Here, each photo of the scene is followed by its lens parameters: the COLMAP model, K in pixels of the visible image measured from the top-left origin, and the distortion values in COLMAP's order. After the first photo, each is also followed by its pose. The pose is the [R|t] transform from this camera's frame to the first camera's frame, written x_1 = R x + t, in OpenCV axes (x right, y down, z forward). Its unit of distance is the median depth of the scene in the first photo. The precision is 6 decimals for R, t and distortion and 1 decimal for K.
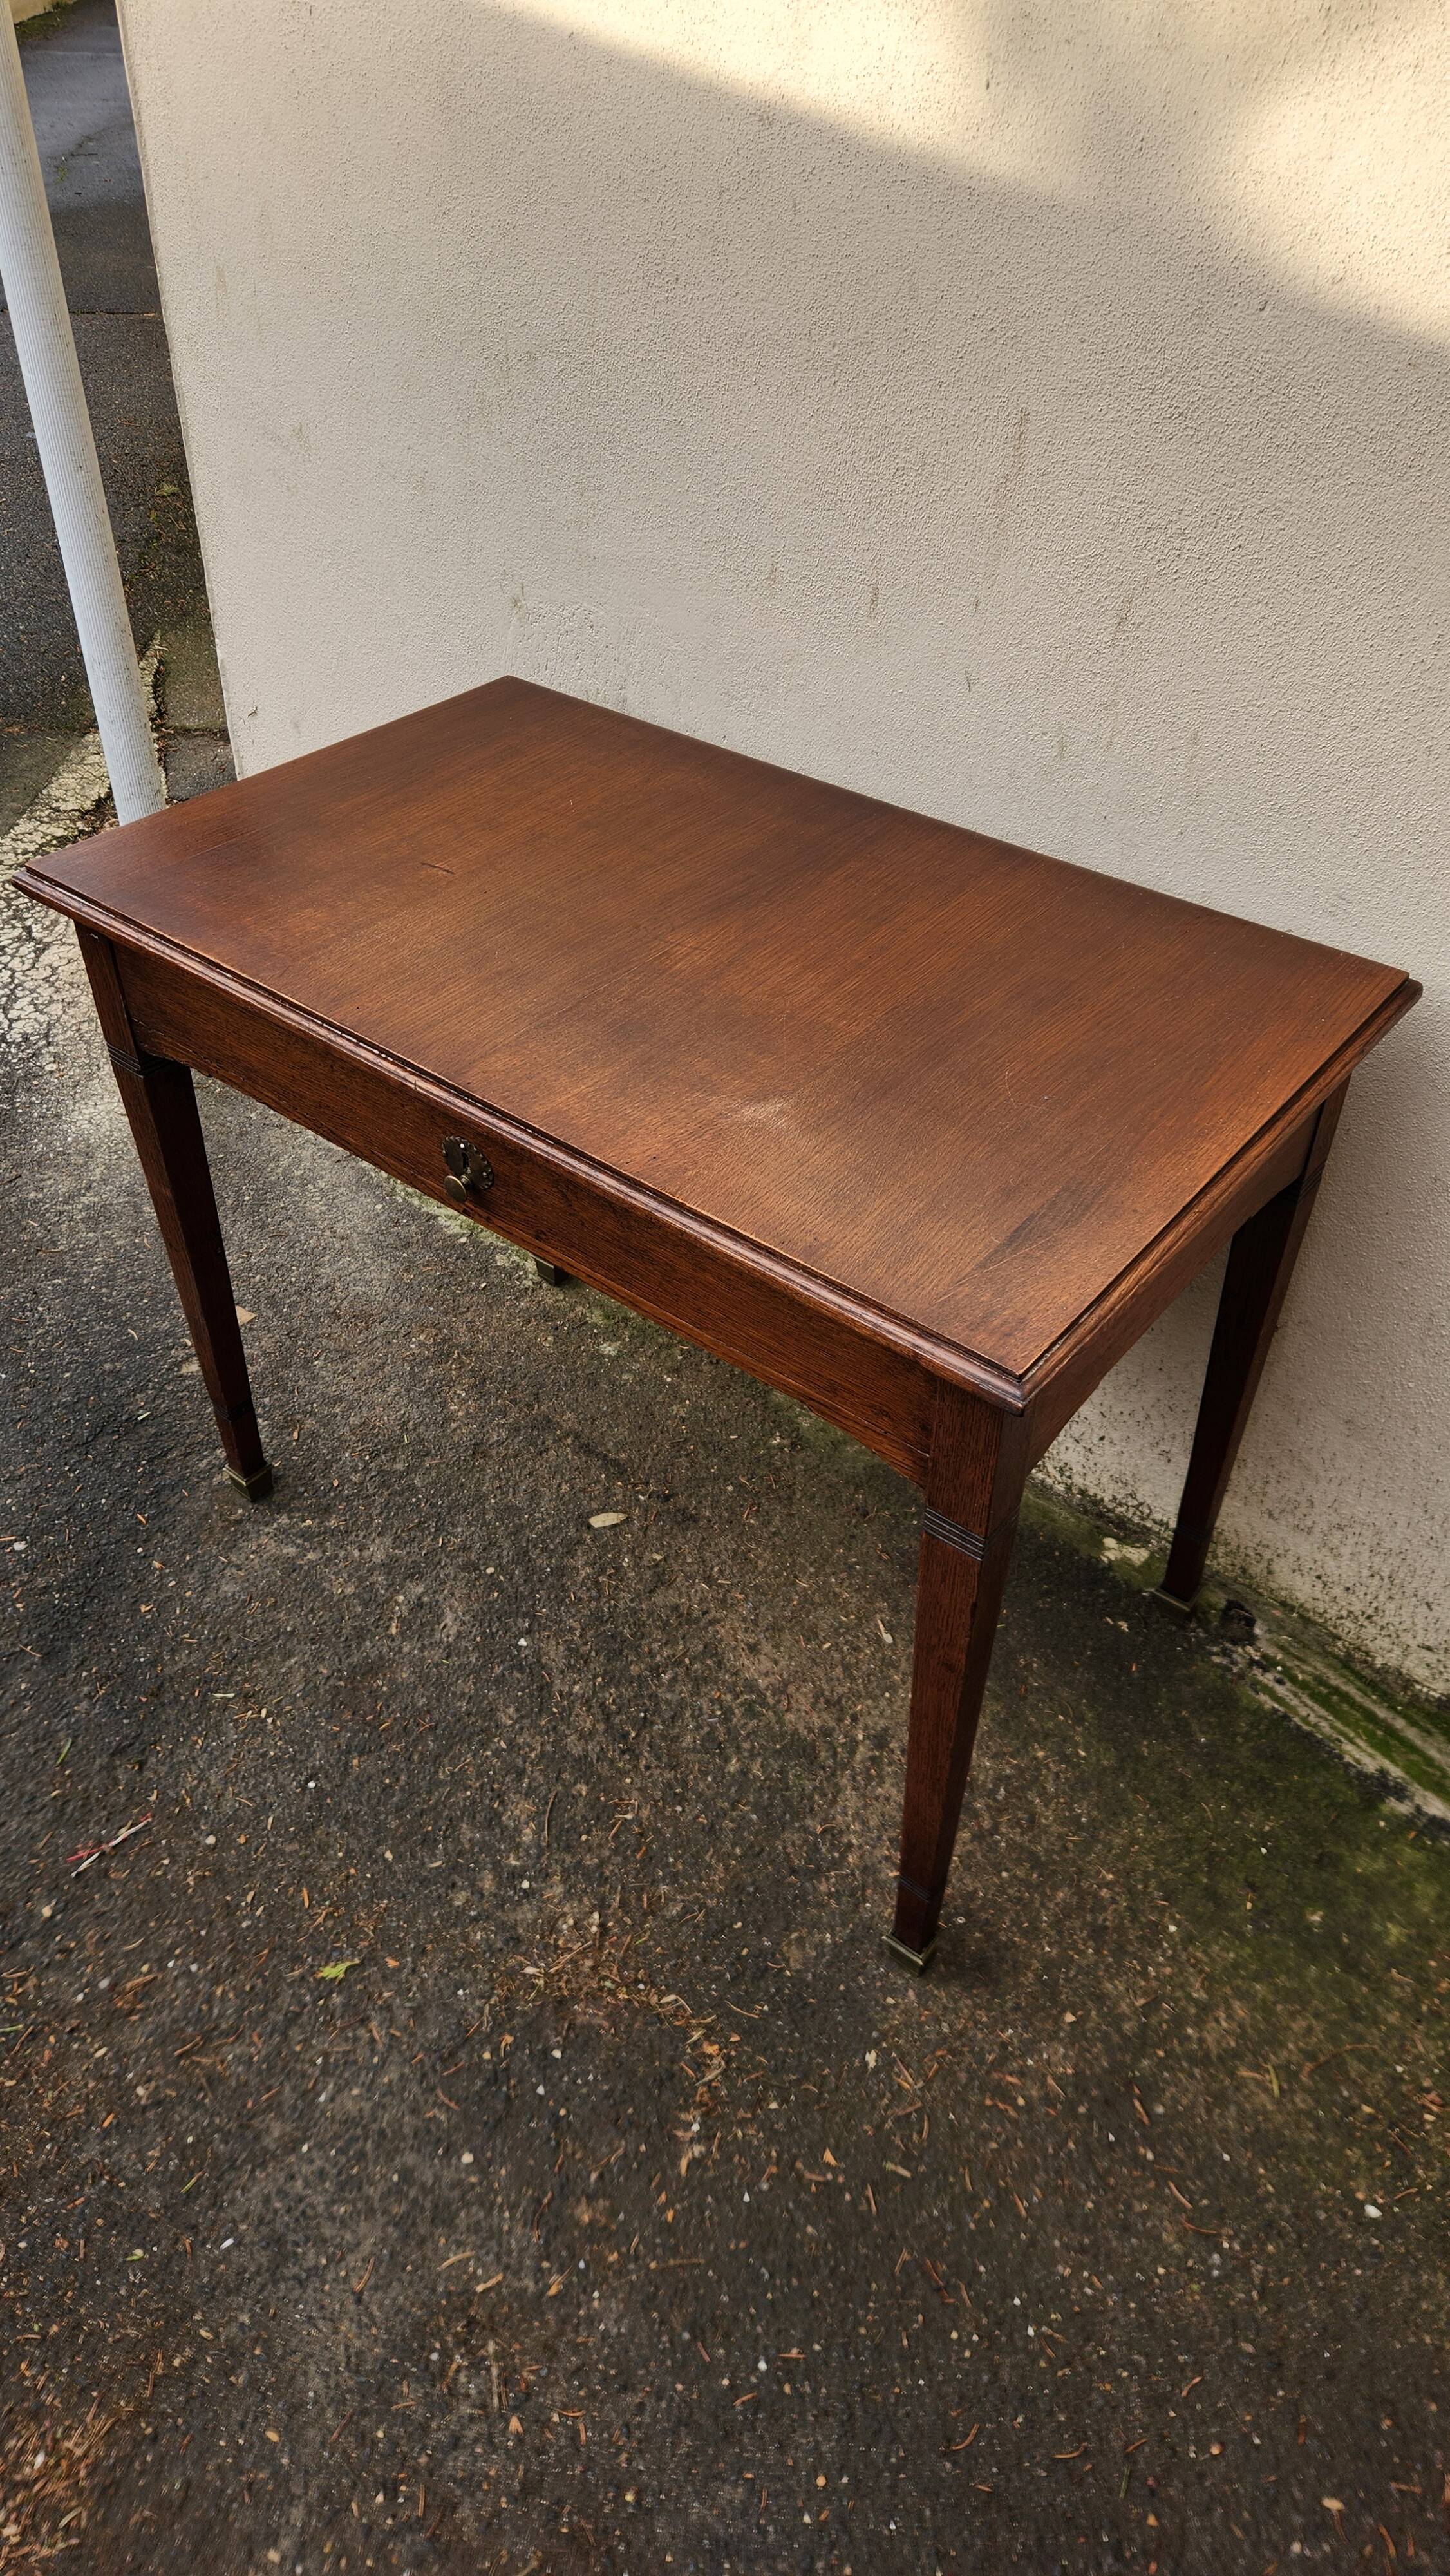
lens RADIAL K [[1717.6, 0, 724.4], [0, 1717.6, 1241.7], [0, 0, 1]] dist [0.063855, -0.058808]
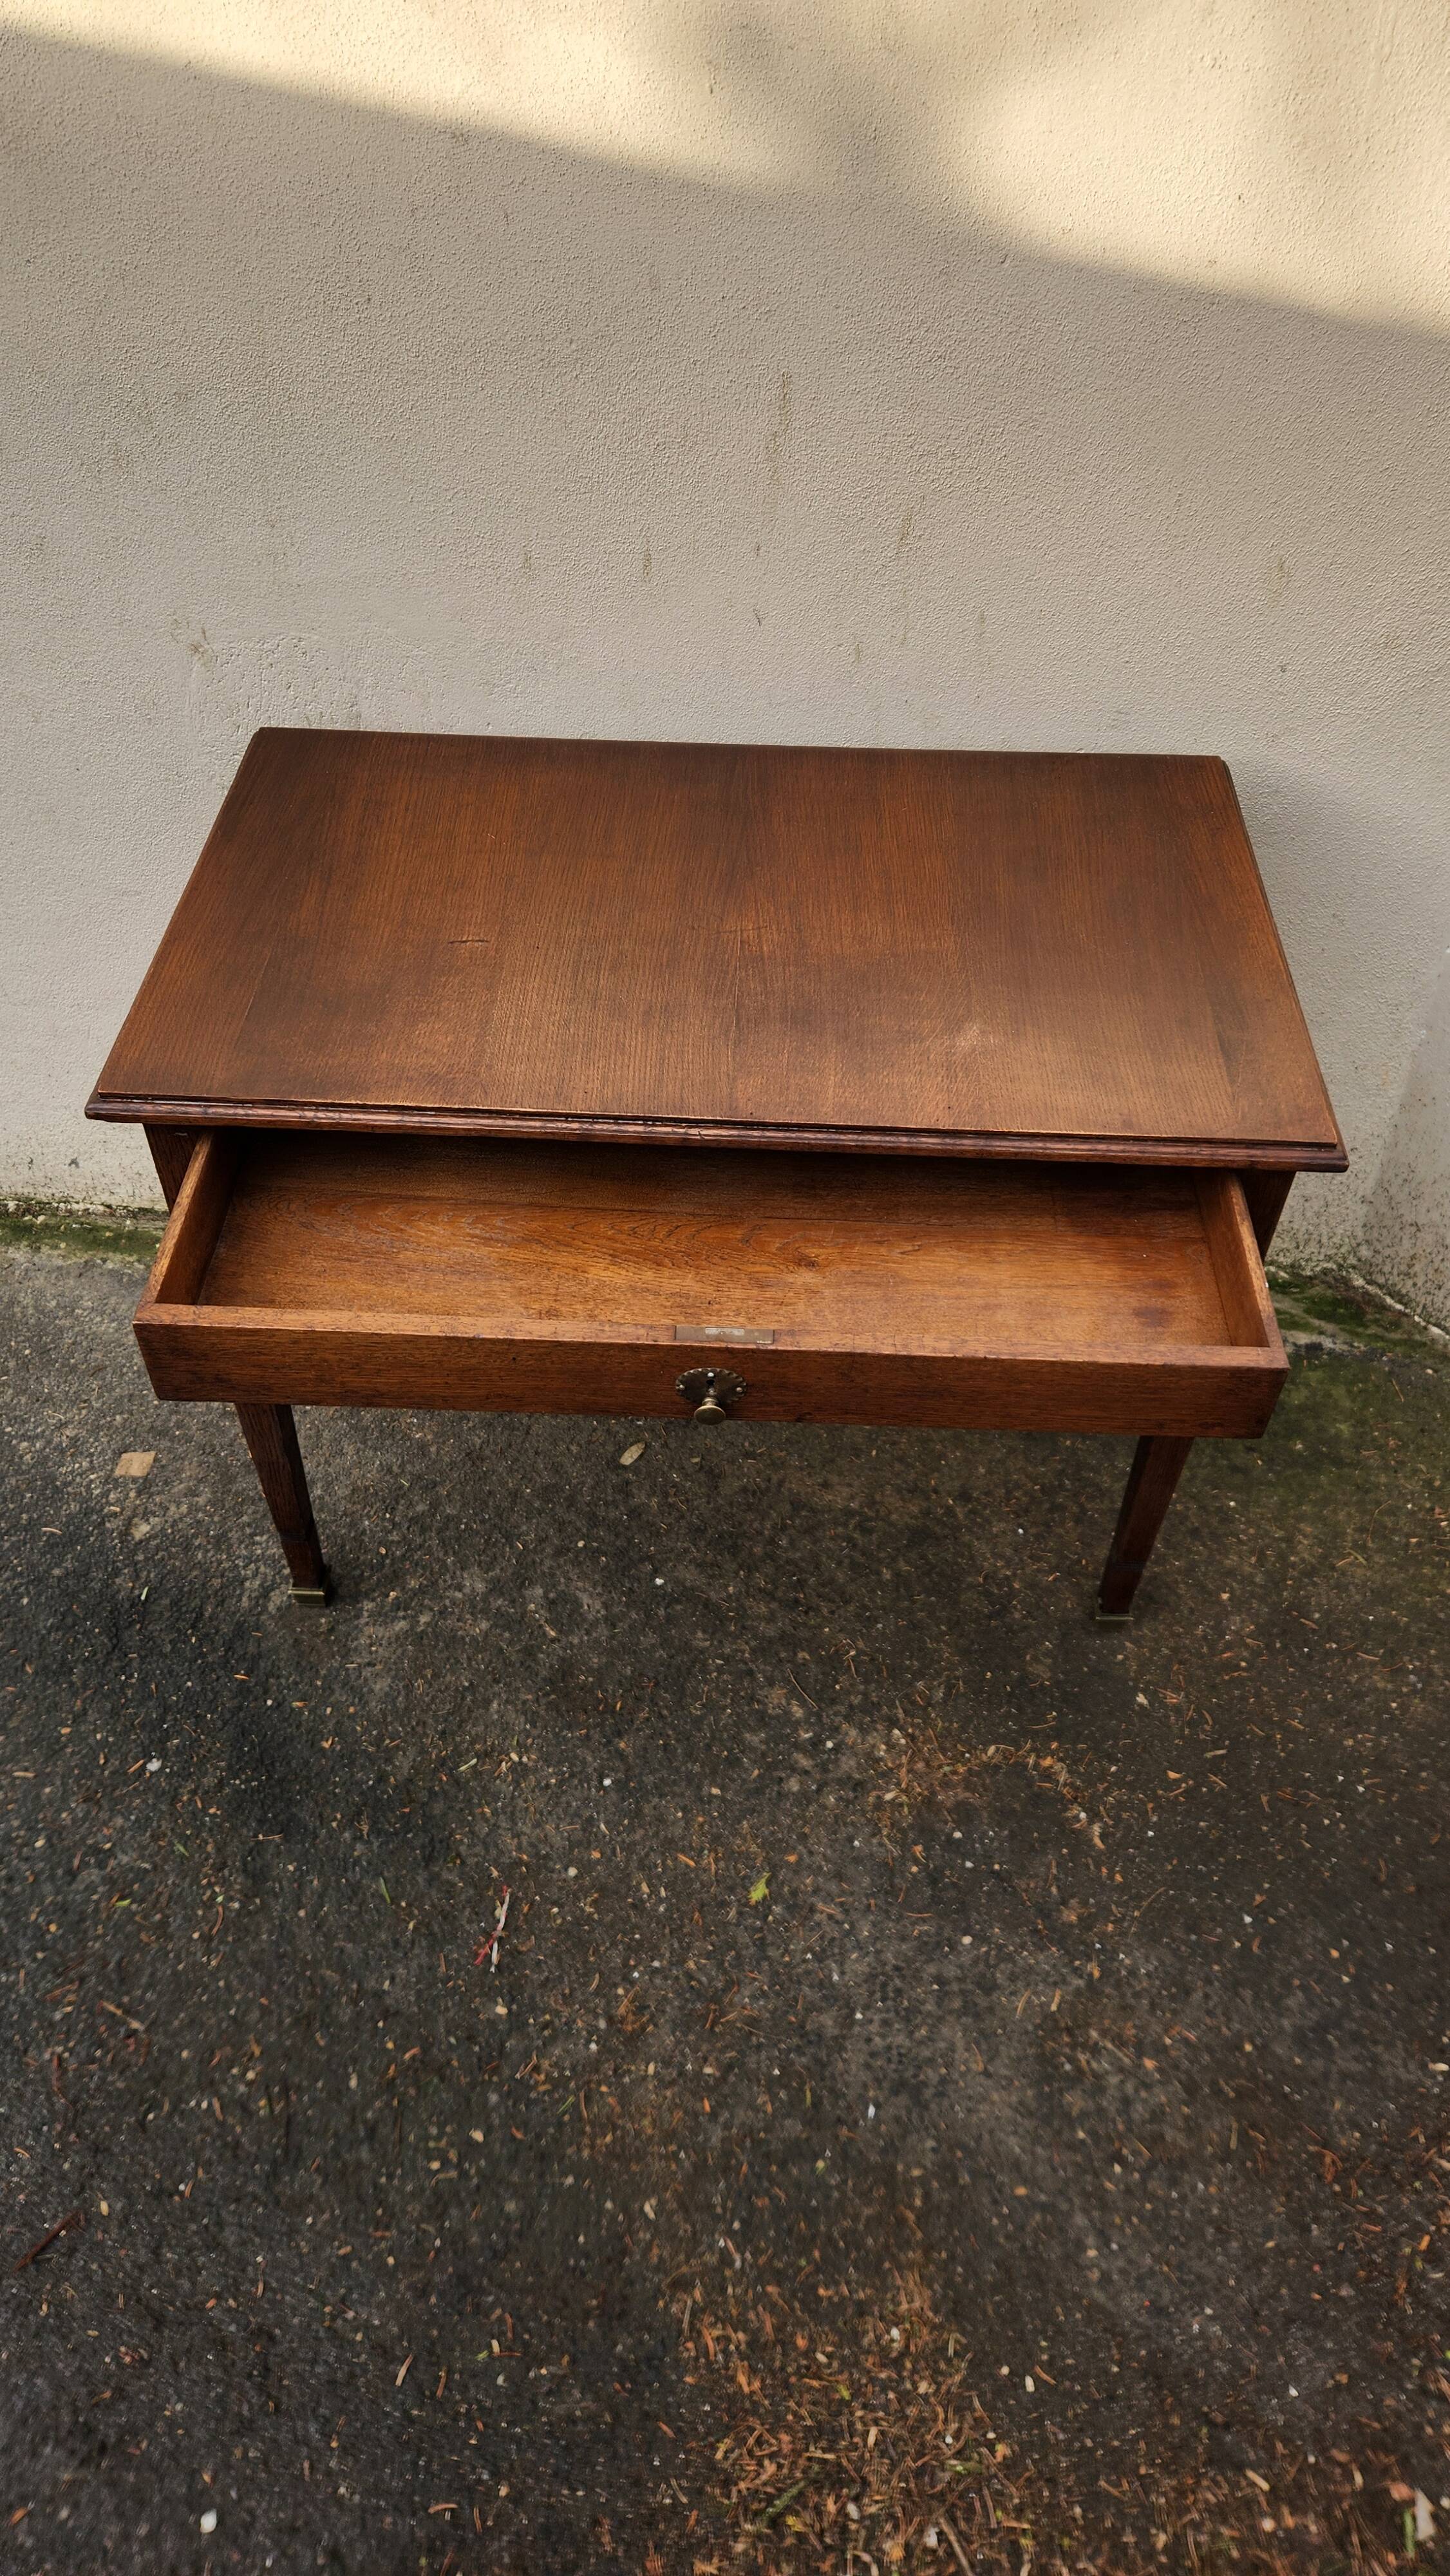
lens RADIAL K [[1717.6, 0, 710.5], [0, 1717.6, 1254.9], [0, 0, 1]] dist [0.063855, -0.058808]
pose [[0.803658, -0.423627, 0.417940, -0.517336], [0.369965, 0.905764, 0.206682, -0.191119], [-0.466111, -0.011478, 0.884652, 0.020535]]
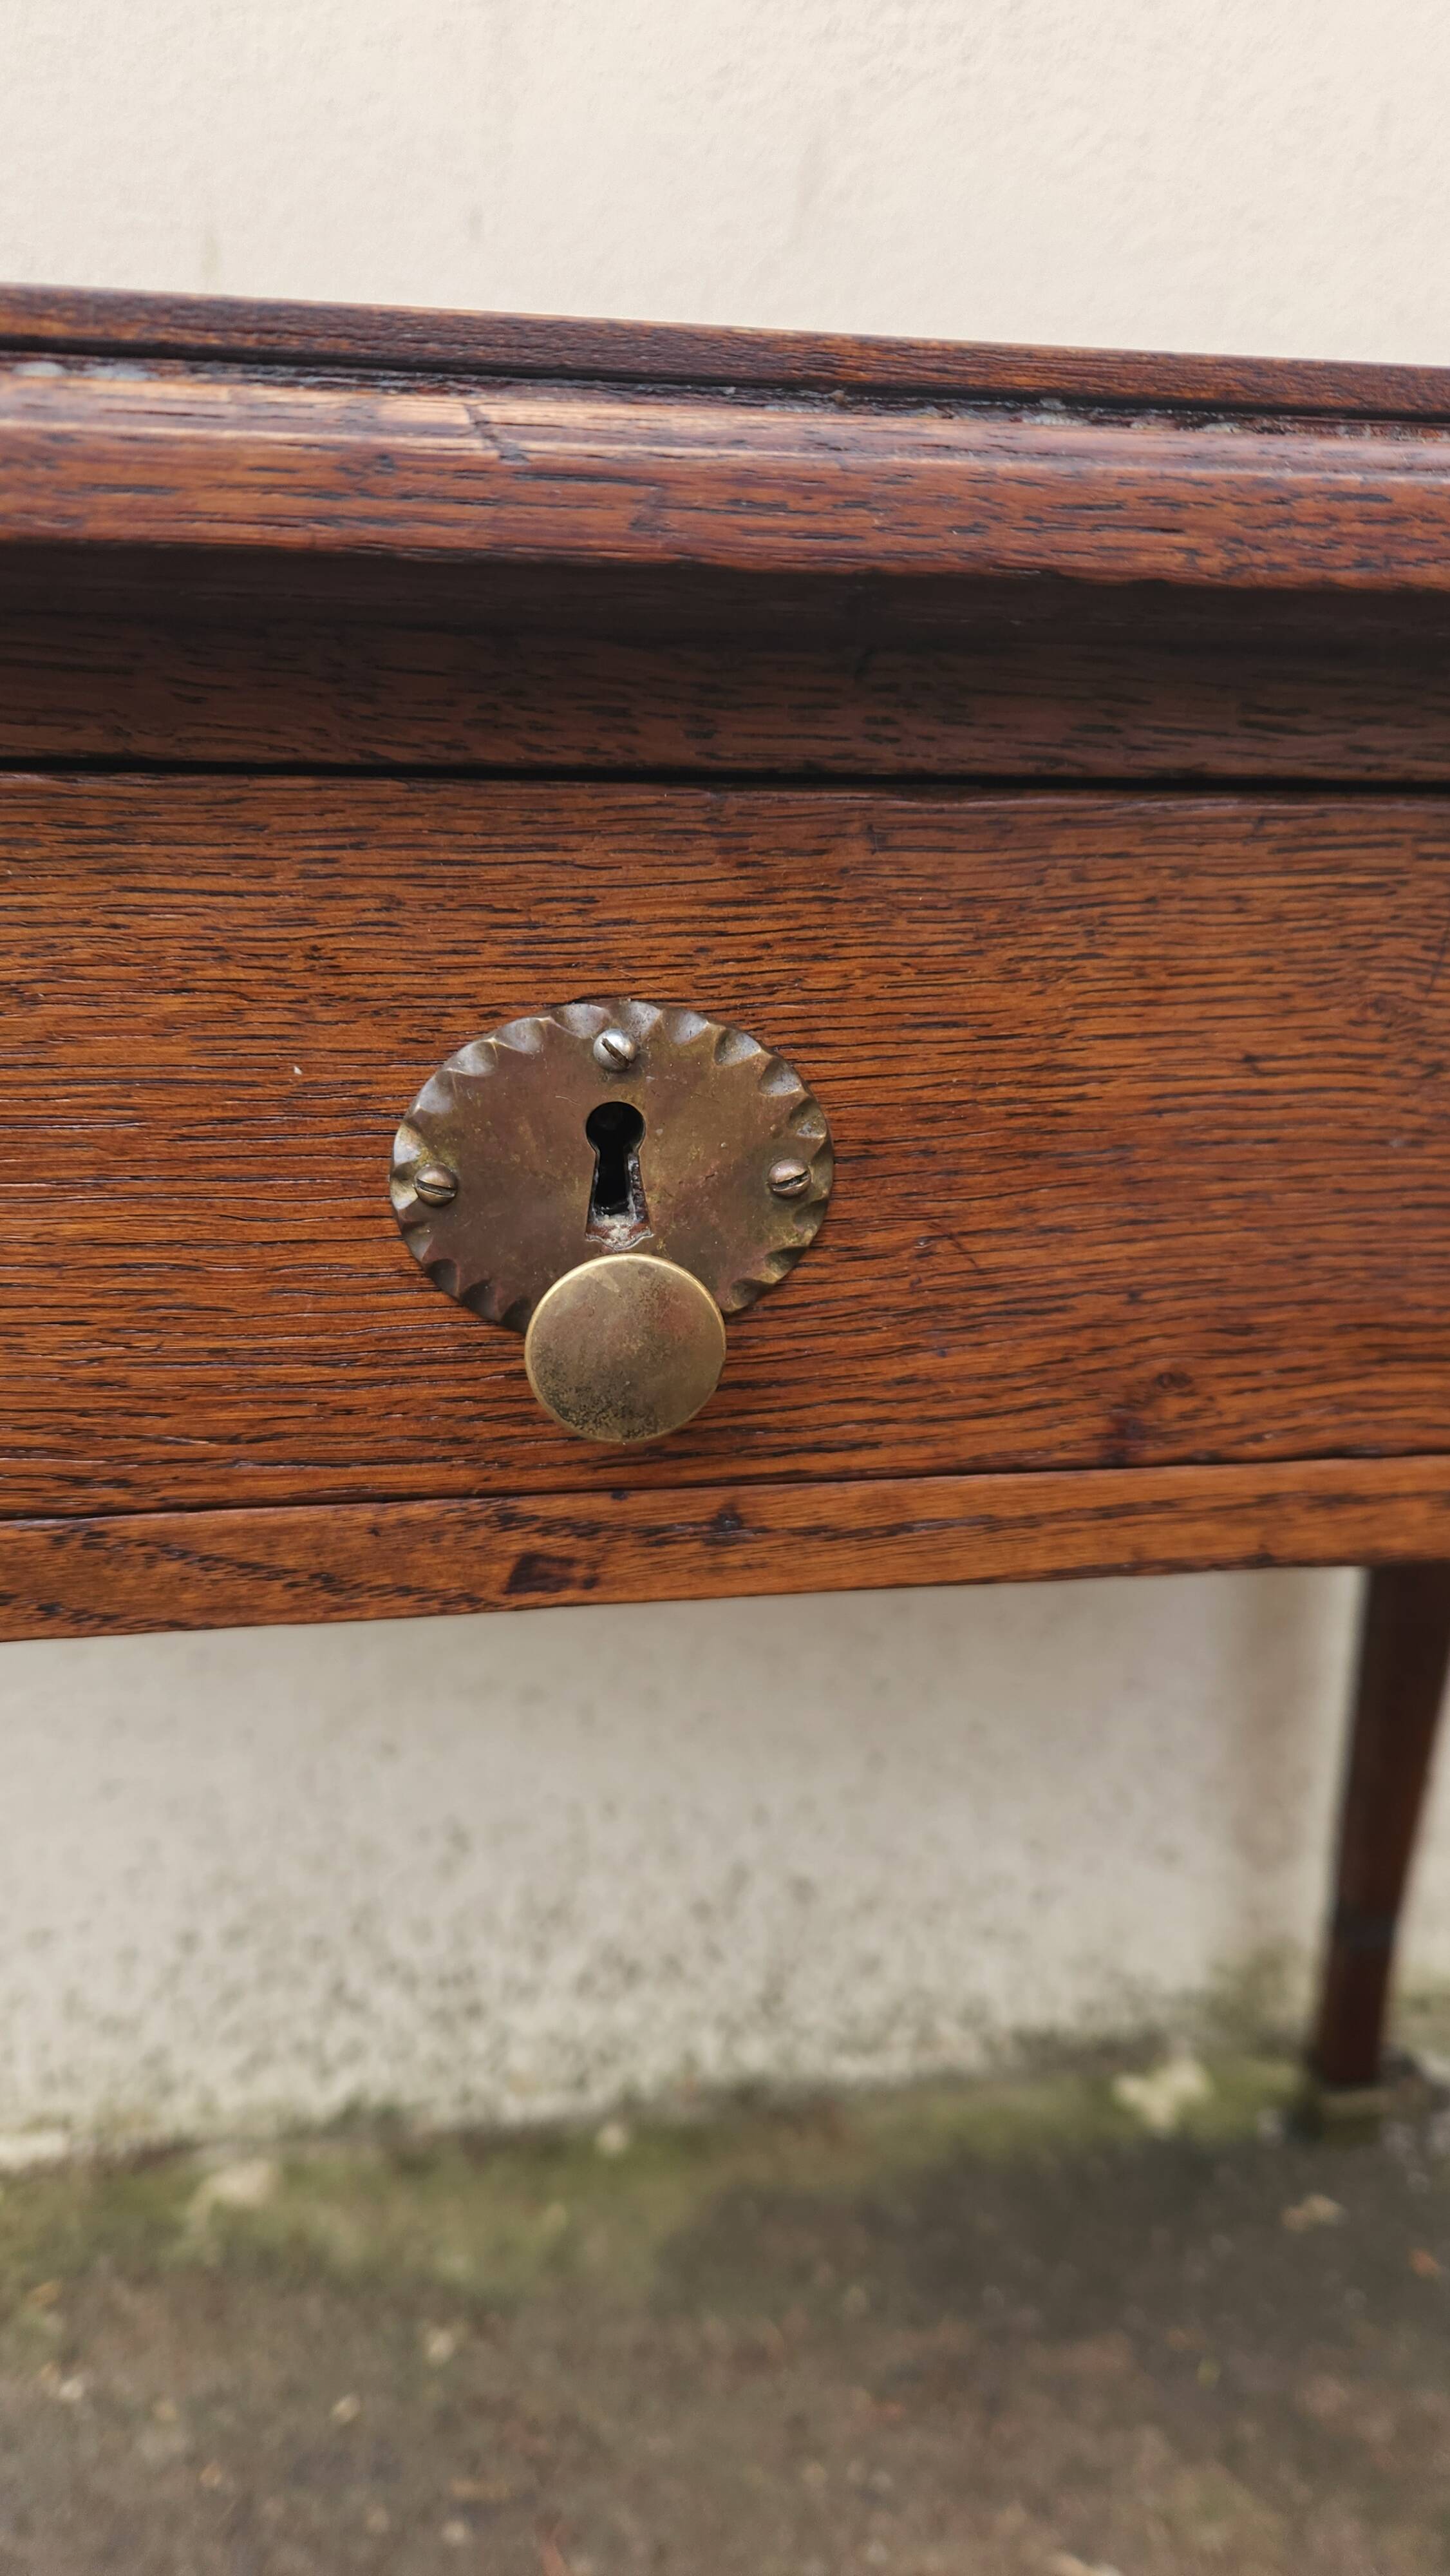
lens RADIAL K [[1717.6, 0, 710.4], [0, 1717.6, 1330.1], [0, 0, 1]] dist [0.063855, -0.058808]
pose [[0.680644, -0.236120, 0.693521, -0.192339], [0.458532, 0.875598, -0.151908, -0.000041], [-0.571377, 0.421396, 0.704239, 0.736155]]
